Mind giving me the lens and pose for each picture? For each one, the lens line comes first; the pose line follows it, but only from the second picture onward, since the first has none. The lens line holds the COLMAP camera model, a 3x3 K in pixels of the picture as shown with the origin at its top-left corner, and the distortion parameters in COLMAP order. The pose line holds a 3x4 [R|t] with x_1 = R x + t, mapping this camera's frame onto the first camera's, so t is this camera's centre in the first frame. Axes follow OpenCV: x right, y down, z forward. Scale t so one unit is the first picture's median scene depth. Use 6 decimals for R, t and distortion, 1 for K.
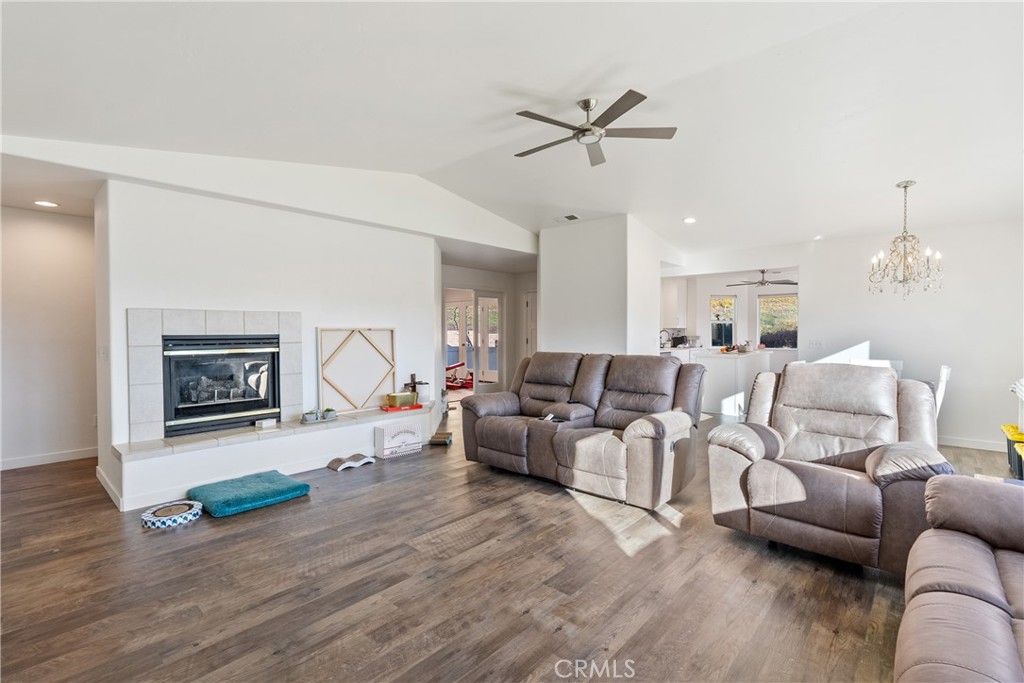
lens RADIAL K [[461.3, 0, 510.8], [0, 461.3, 341.9], [0, 0, 1]] dist [0.001087, 0.000208]
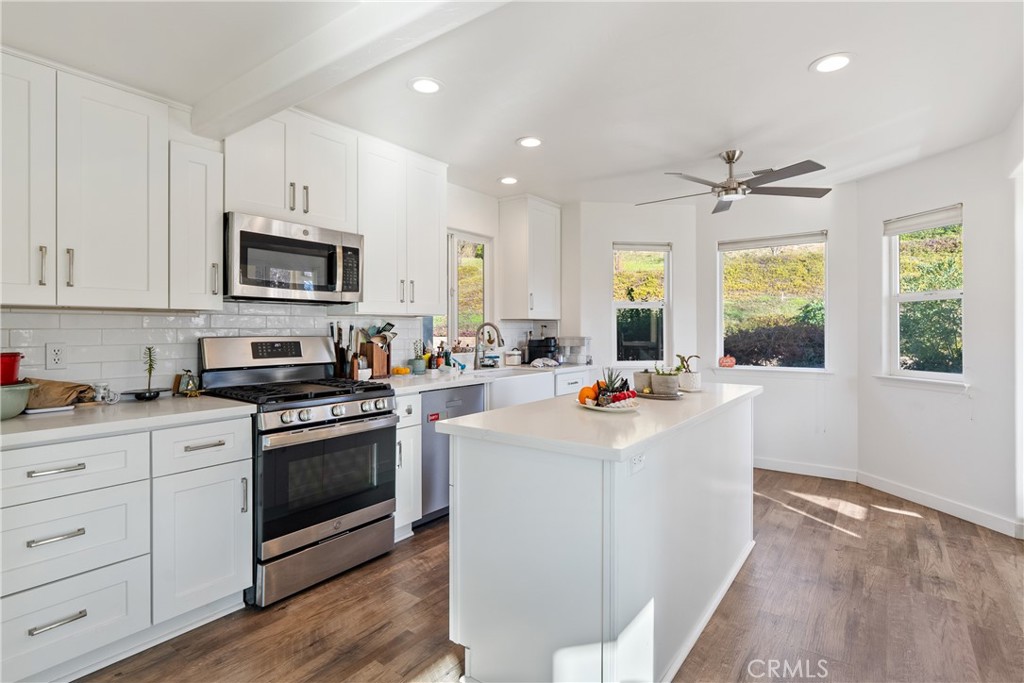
lens RADIAL K [[518.9, 0, 512.4], [0, 518.9, 335.1], [0, 0, 1]] dist [0.000152, 0.000003]
pose [[0.994336, -0.000715, 0.106280, 0.287393], [0.001905, 0.999937, -0.011090, -0.009646], [-0.106265, 0.011230, 0.994274, 0.530313]]
